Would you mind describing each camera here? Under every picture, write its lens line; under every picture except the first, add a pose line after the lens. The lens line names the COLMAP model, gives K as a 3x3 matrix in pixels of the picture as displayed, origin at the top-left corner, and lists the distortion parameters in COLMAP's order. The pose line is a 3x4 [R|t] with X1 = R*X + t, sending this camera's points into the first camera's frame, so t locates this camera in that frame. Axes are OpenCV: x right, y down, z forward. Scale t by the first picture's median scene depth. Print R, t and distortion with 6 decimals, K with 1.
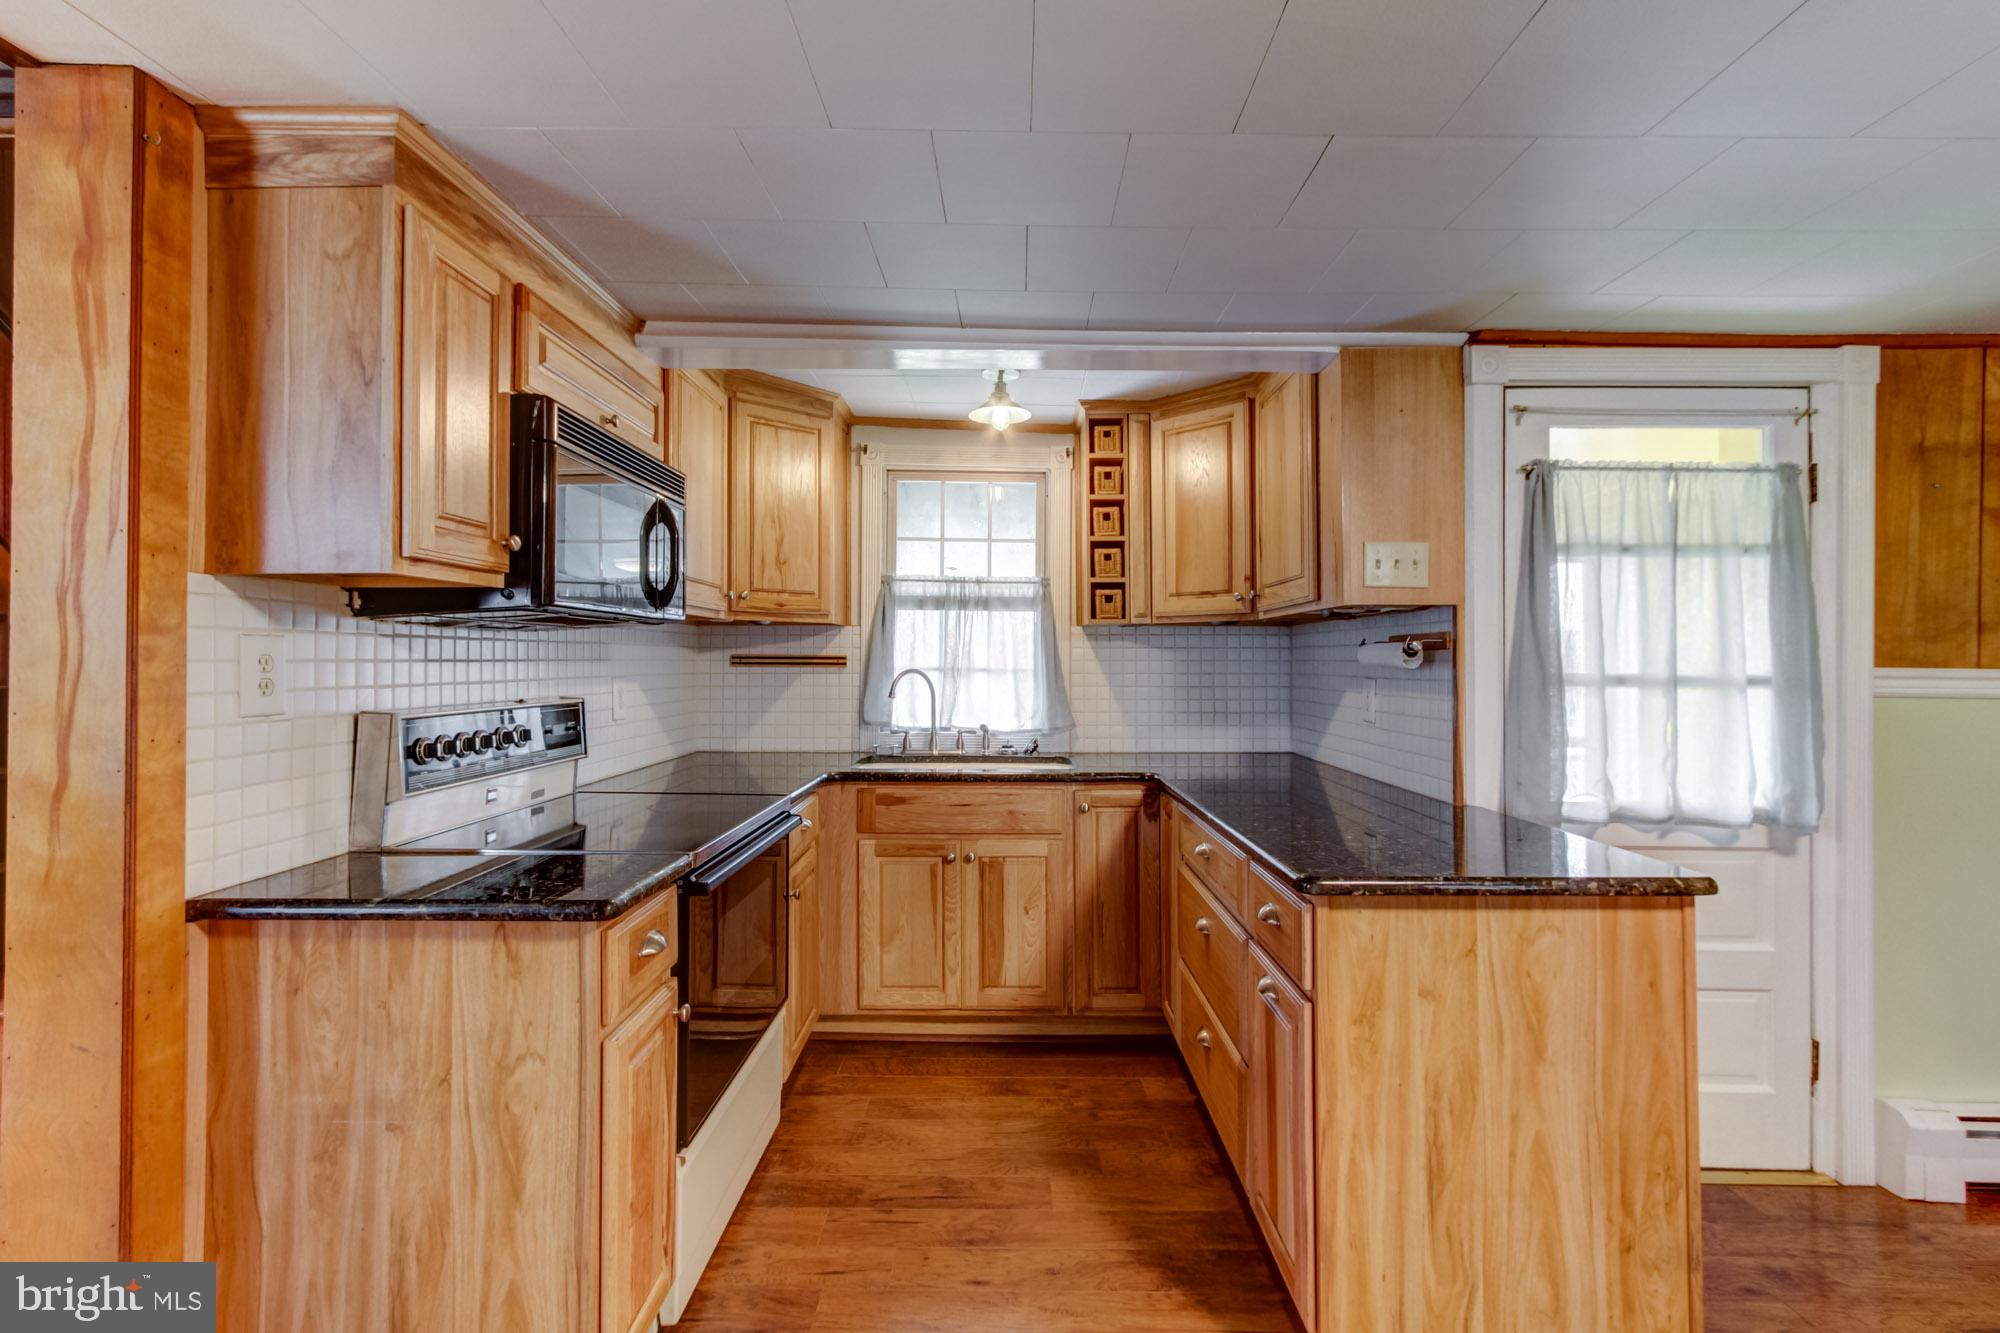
lens RADIAL K [[915.4, 0, 1000.5], [0, 915.4, 642.8], [0, 0, 1]] dist [-0.001005, -0.000114]
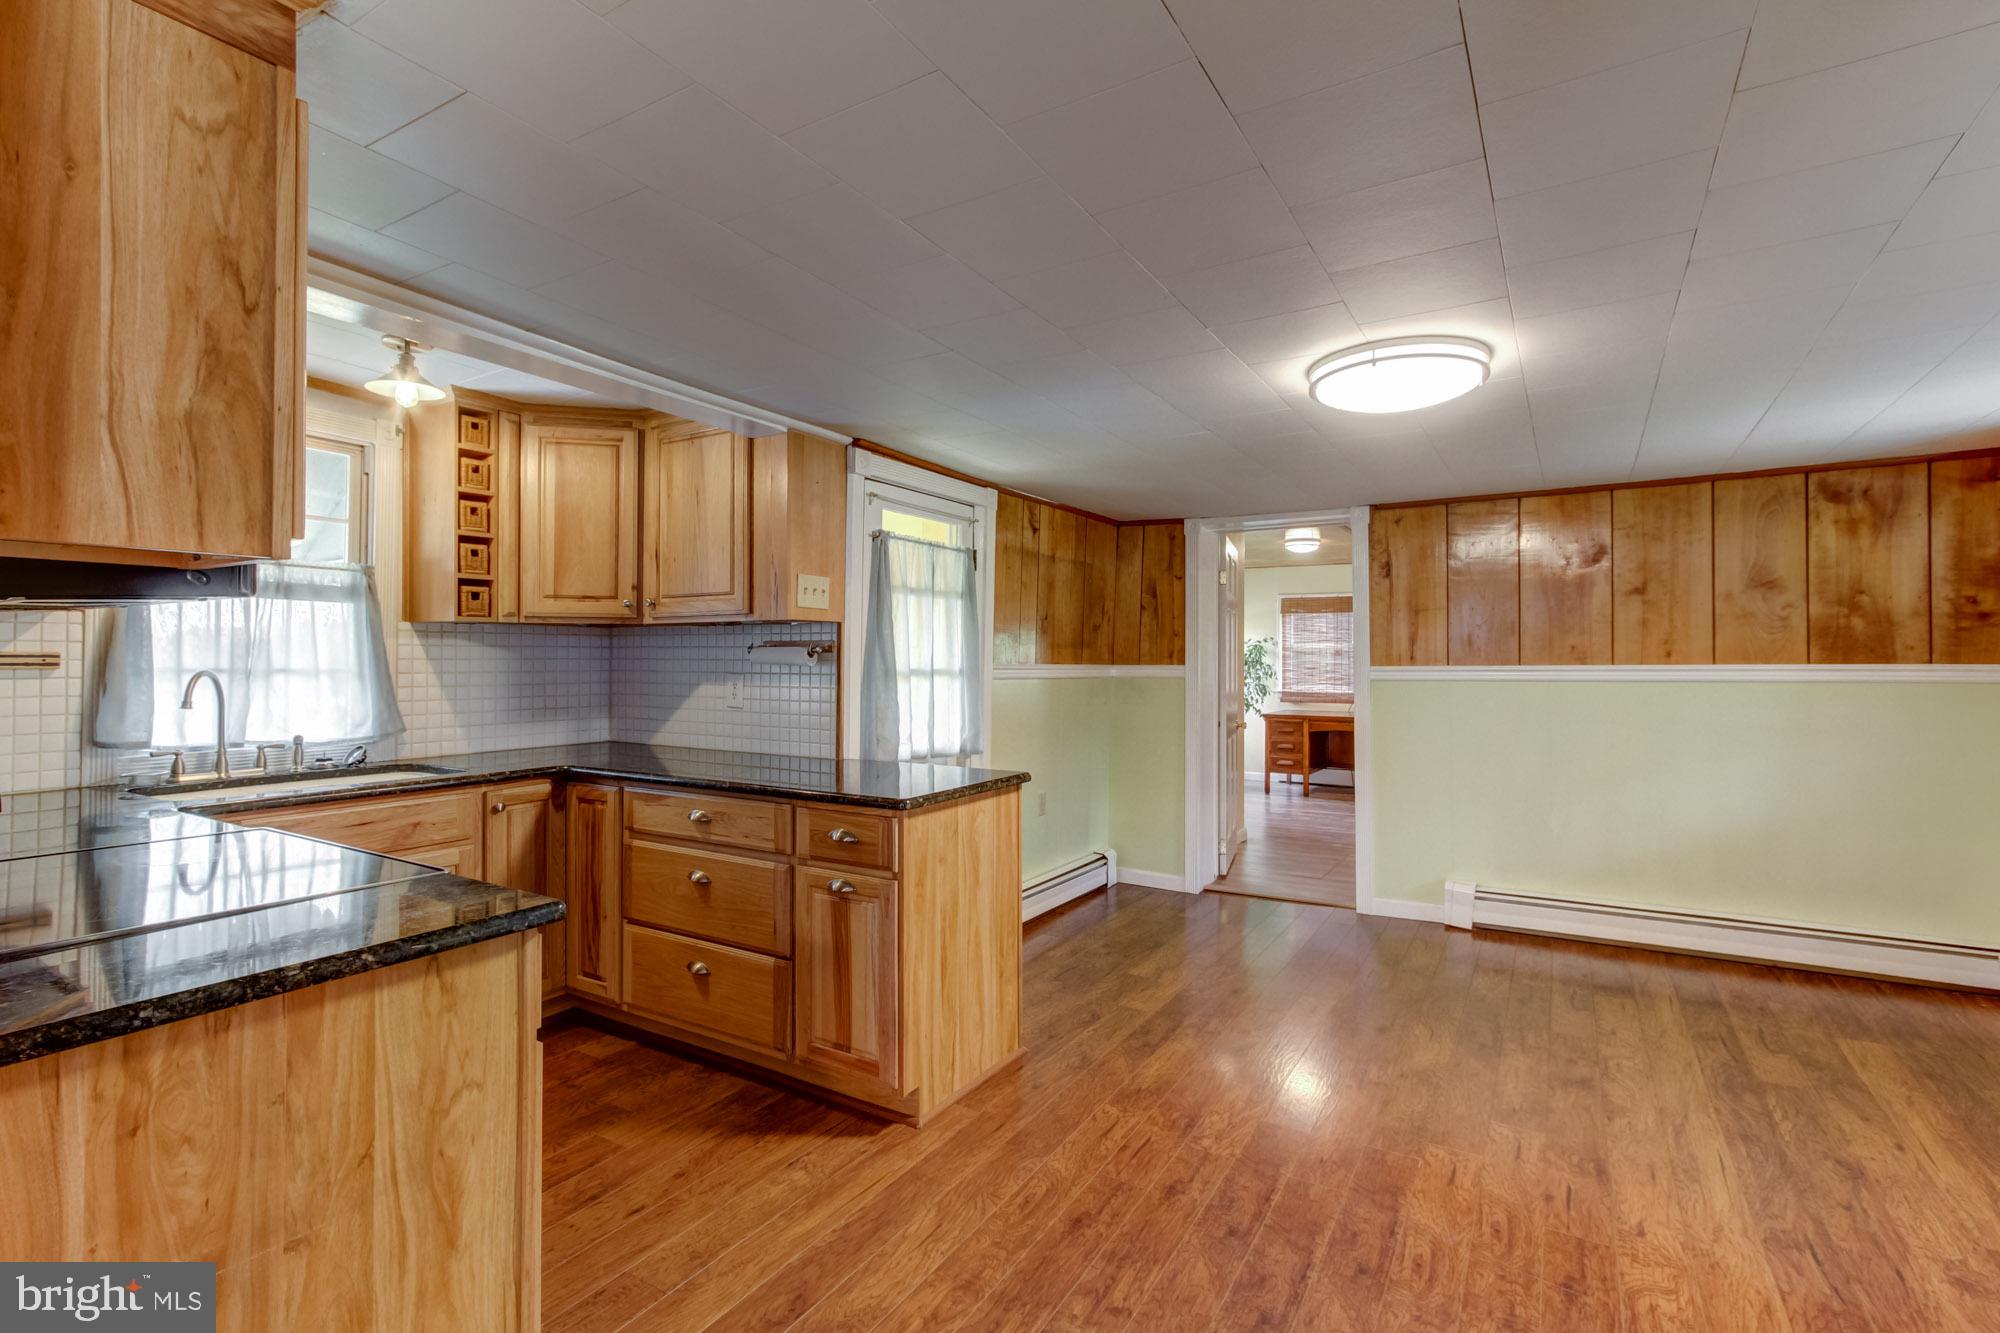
lens RADIAL K [[913.6, 0, 995.4], [0, 913.6, 646.2], [0, 0, 1]] dist [0.001474, 0.000896]
pose [[0.519237, 0.010025, 0.854572, -0.623069], [-0.018815, 0.999823, -0.000298, -0.007112], [-0.854423, -0.015924, 0.519333, 0.033512]]
